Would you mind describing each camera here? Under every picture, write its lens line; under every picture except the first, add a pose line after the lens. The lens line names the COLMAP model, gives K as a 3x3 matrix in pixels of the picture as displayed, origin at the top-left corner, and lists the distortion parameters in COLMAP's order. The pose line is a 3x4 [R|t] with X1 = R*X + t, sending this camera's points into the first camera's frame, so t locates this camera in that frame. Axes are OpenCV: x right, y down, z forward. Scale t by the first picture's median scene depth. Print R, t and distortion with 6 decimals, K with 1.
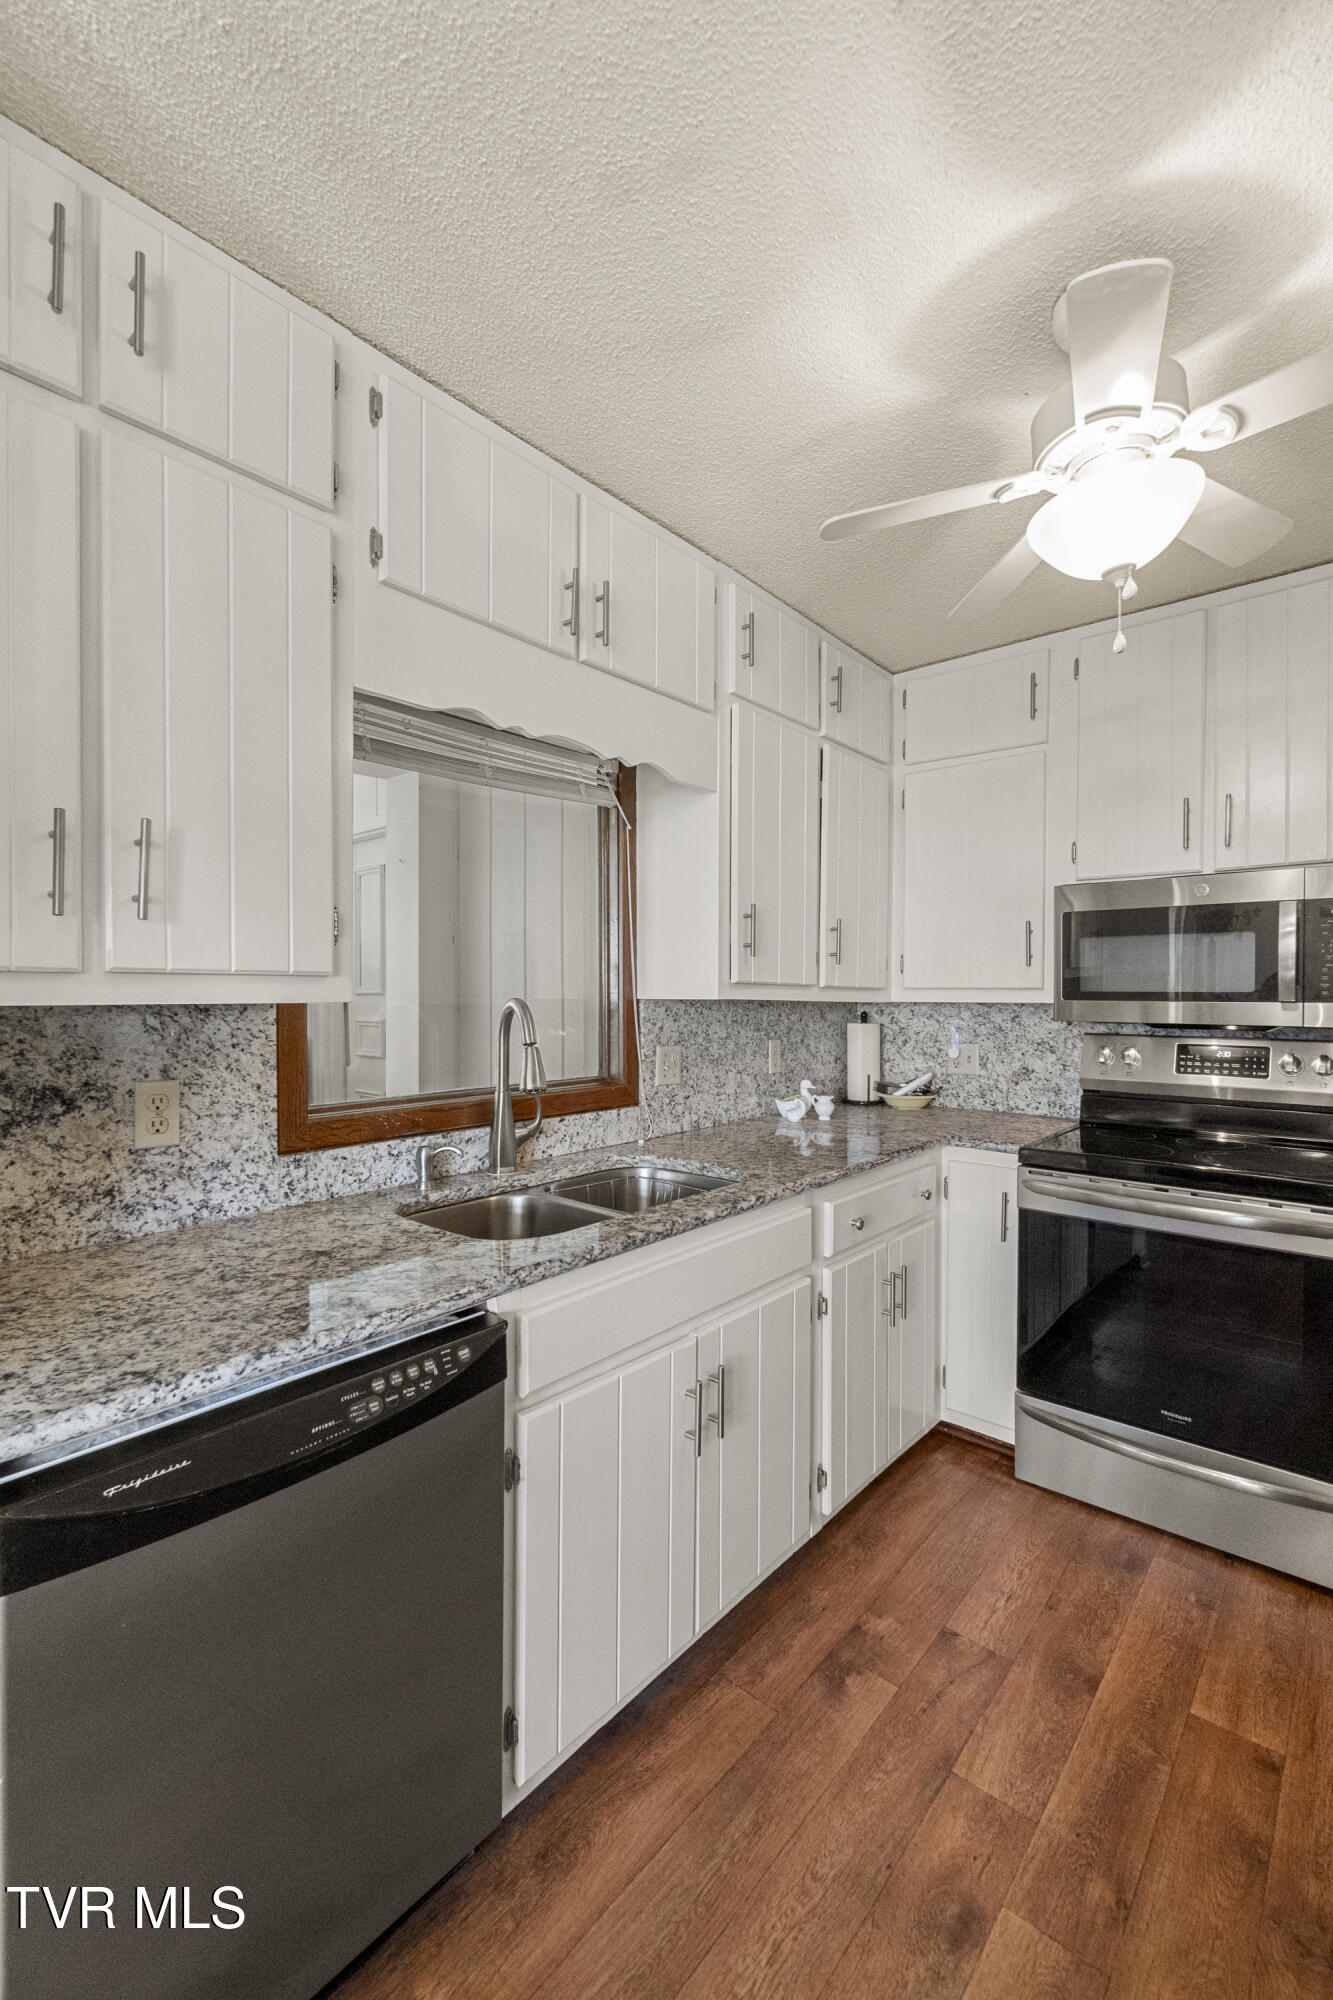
lens RADIAL K [[871.1, 0, 666.5], [0, 871.1, 1000.0], [0, 0, 1]] dist [-0.013077, 0.000731]
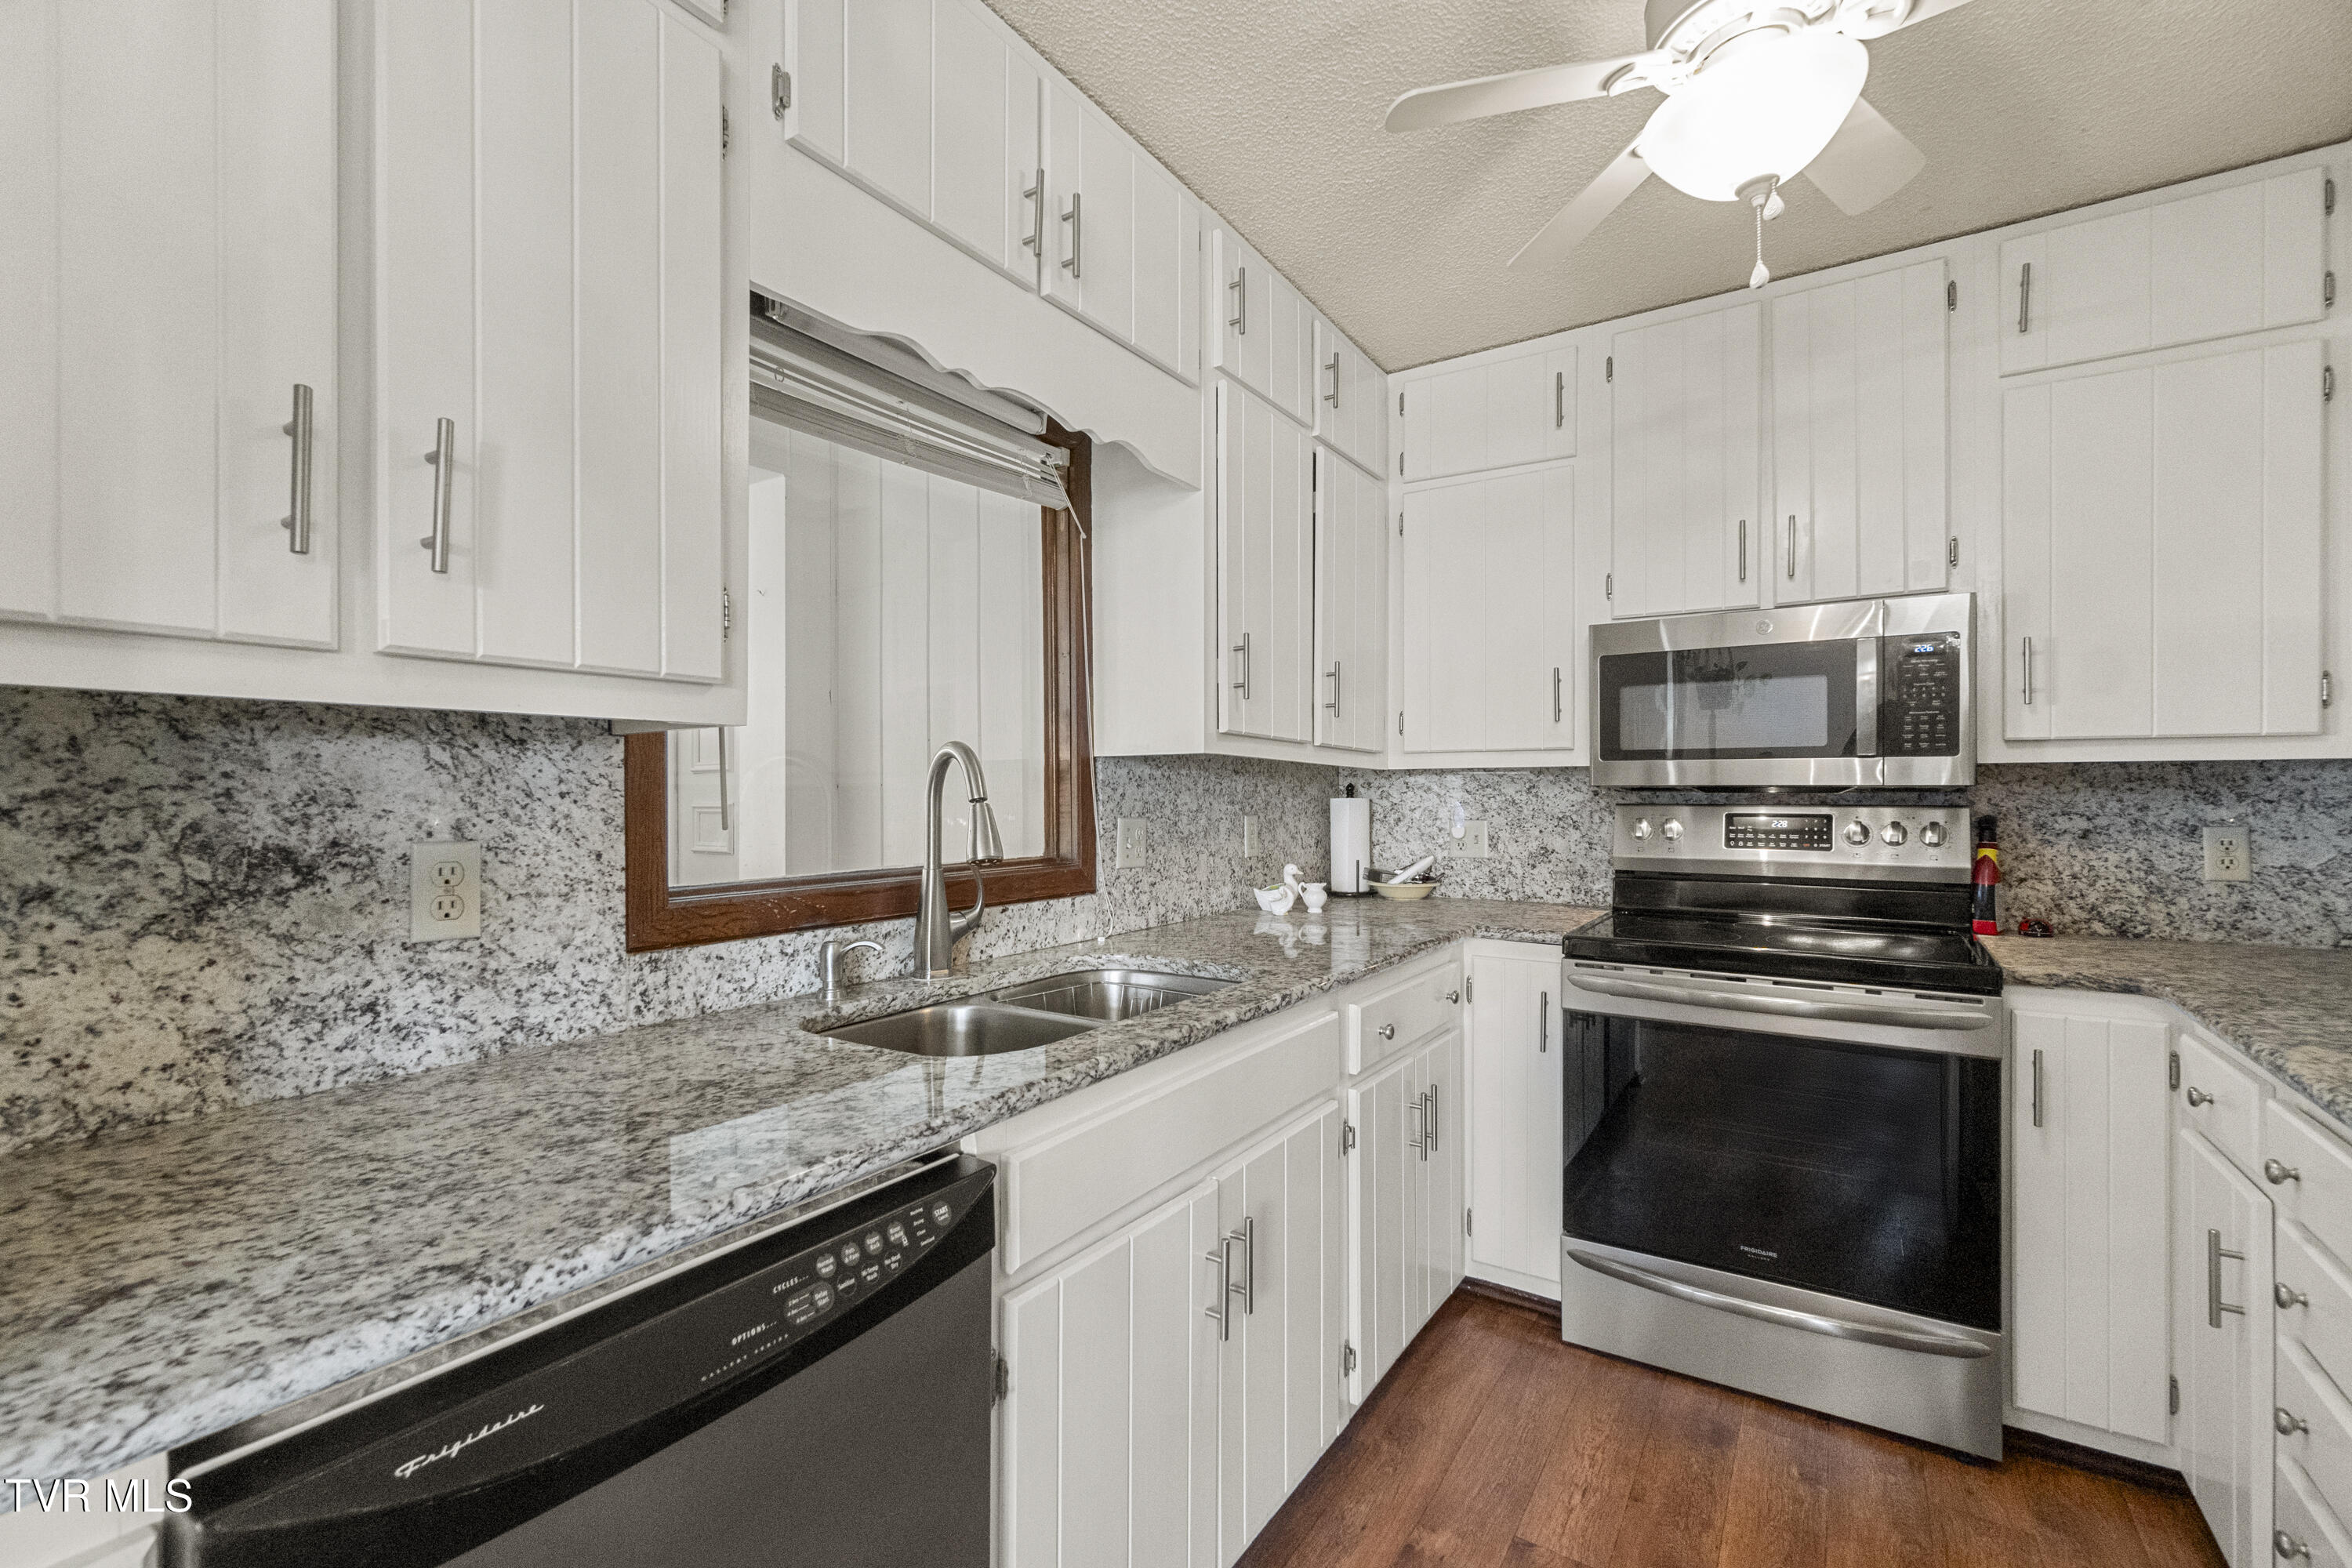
lens RADIAL K [[1022.2, 0, 1183.1], [0, 1022.2, 791.0], [0, 0, 1]] dist [-0.008499, 0.000554]
pose [[0.991863, -0.003760, 0.127257, -0.096530], [0.005179, 0.999928, -0.010815, 0.054152], [-0.127207, 0.011386, 0.991811, 0.111749]]
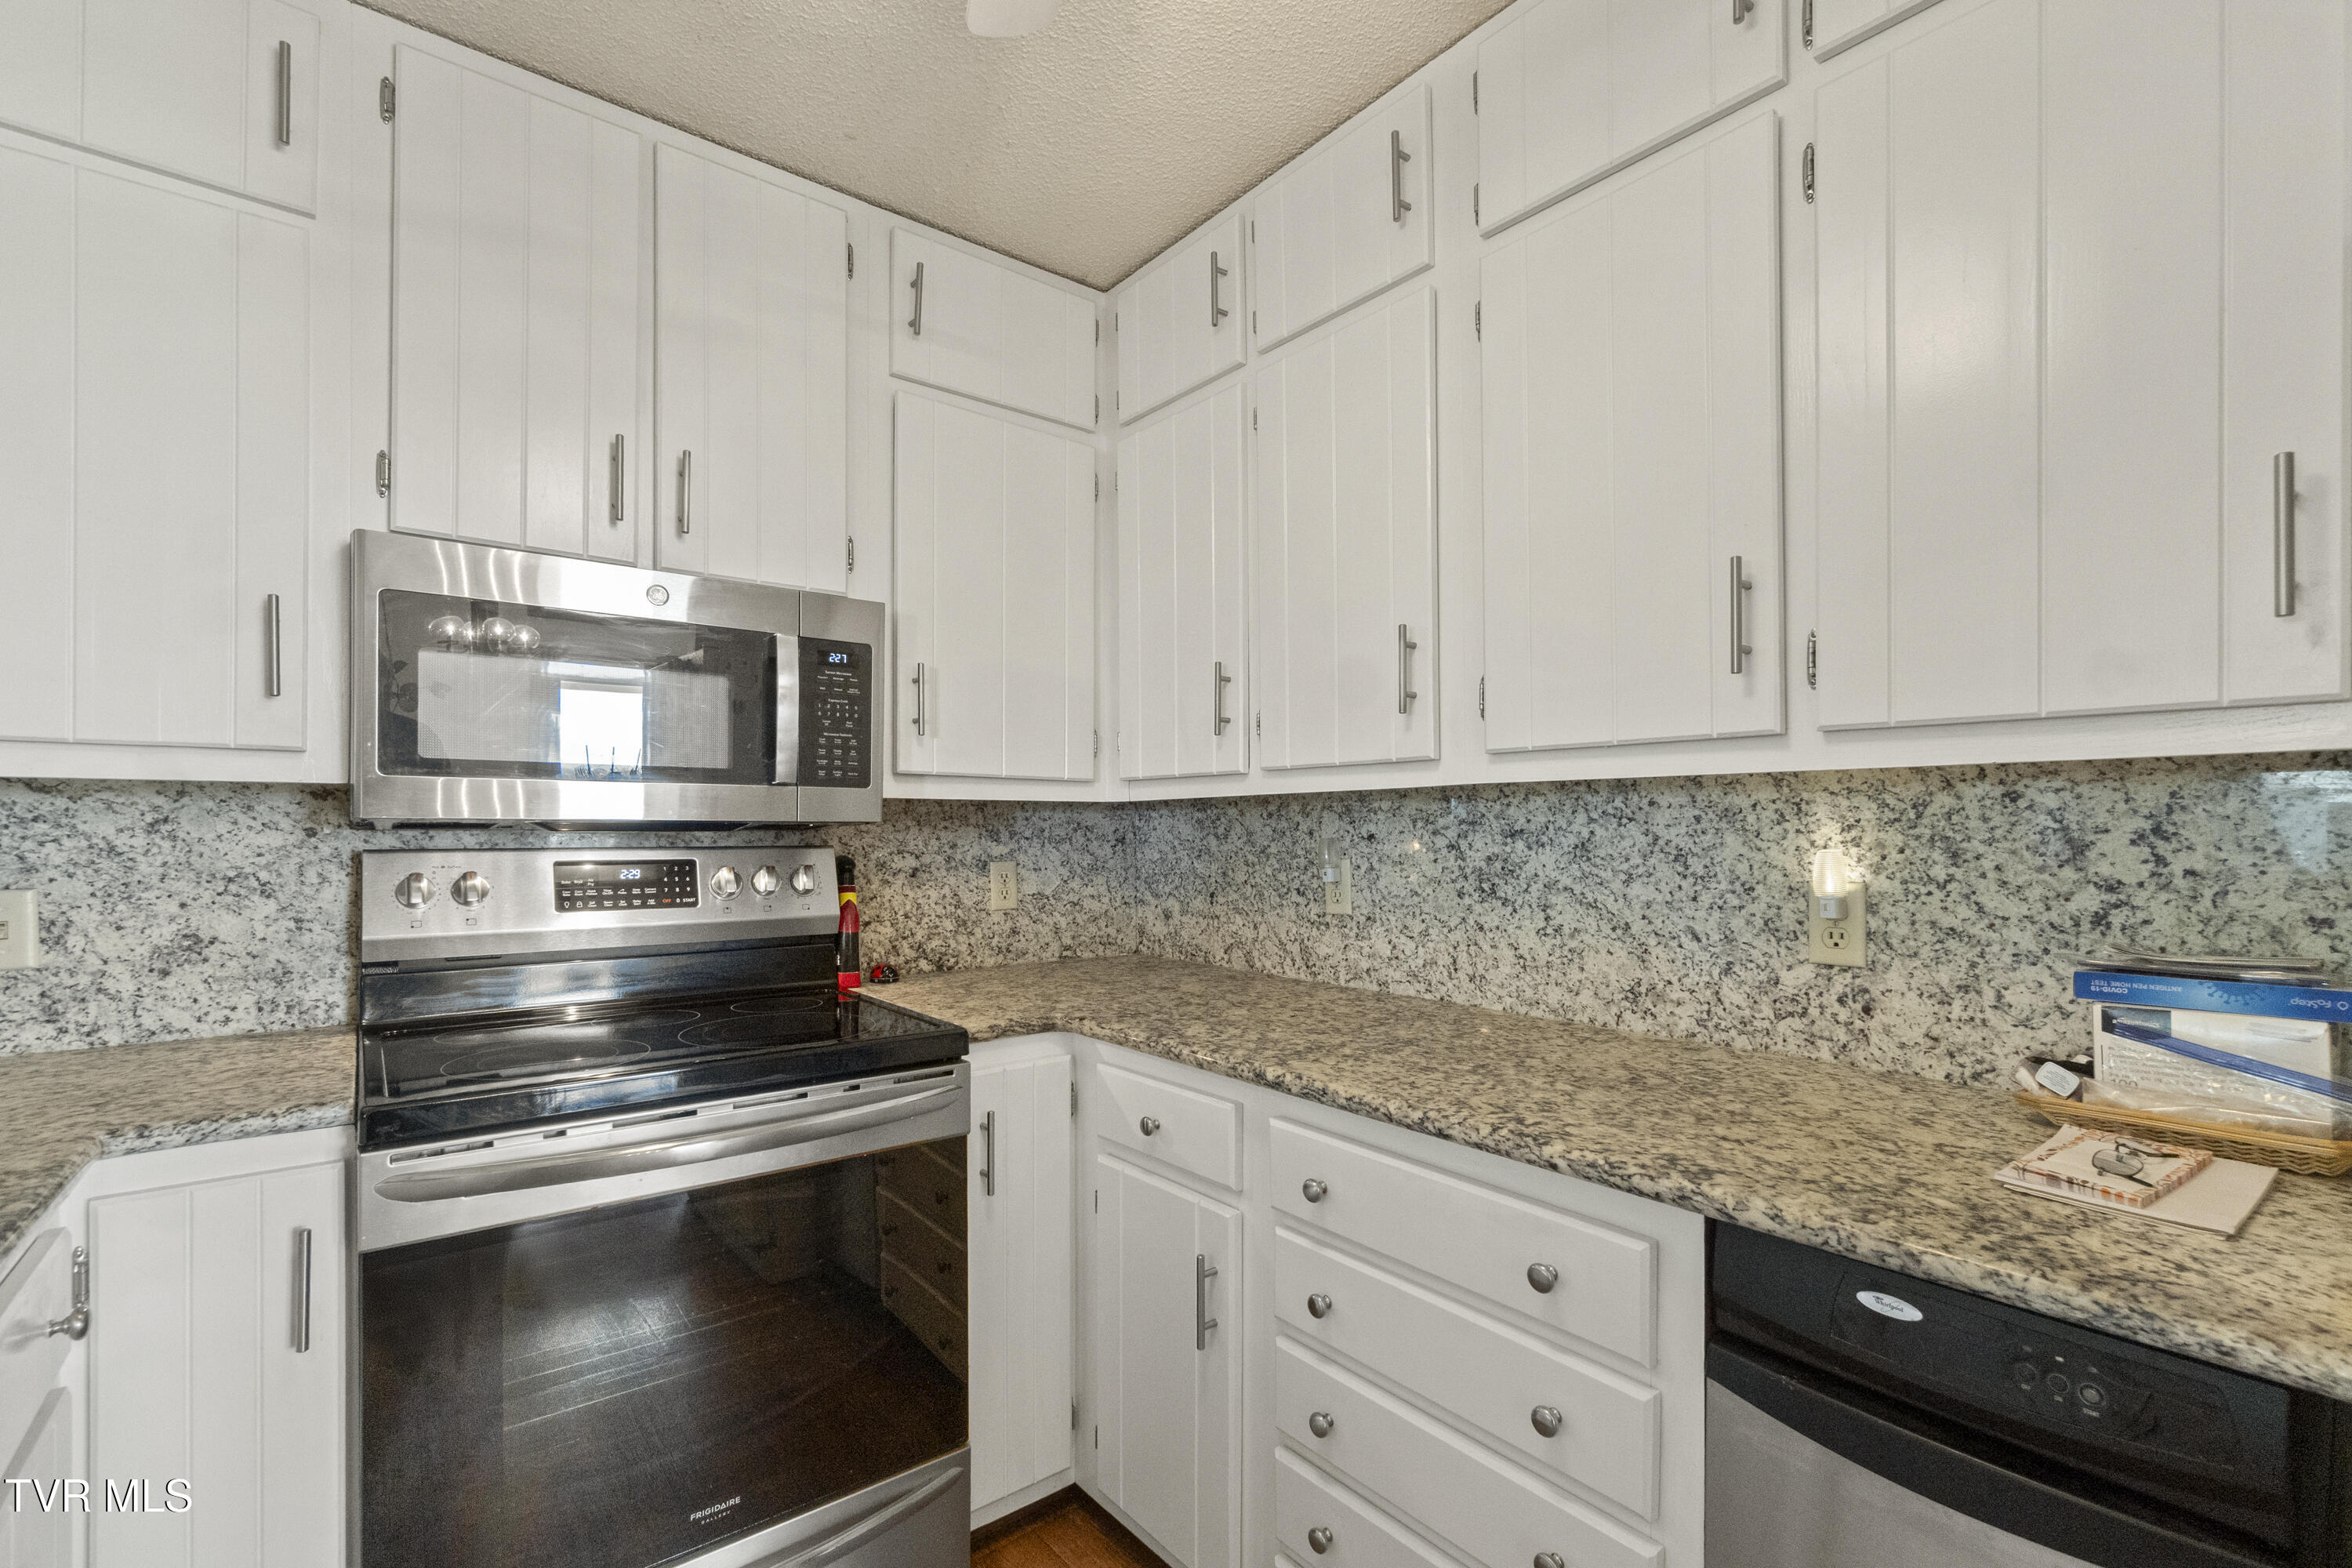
lens RADIAL K [[1034.1, 0, 1174.3], [0, 1034.1, 826.0], [0, 0, 1]] dist [-0.000501, -0.000009]
pose [[0.196127, 0.001340, 0.980578, -0.013103], [0.012996, 0.999908, -0.003966, 0.051573], [-0.980492, 0.013521, 0.196092, 0.672781]]
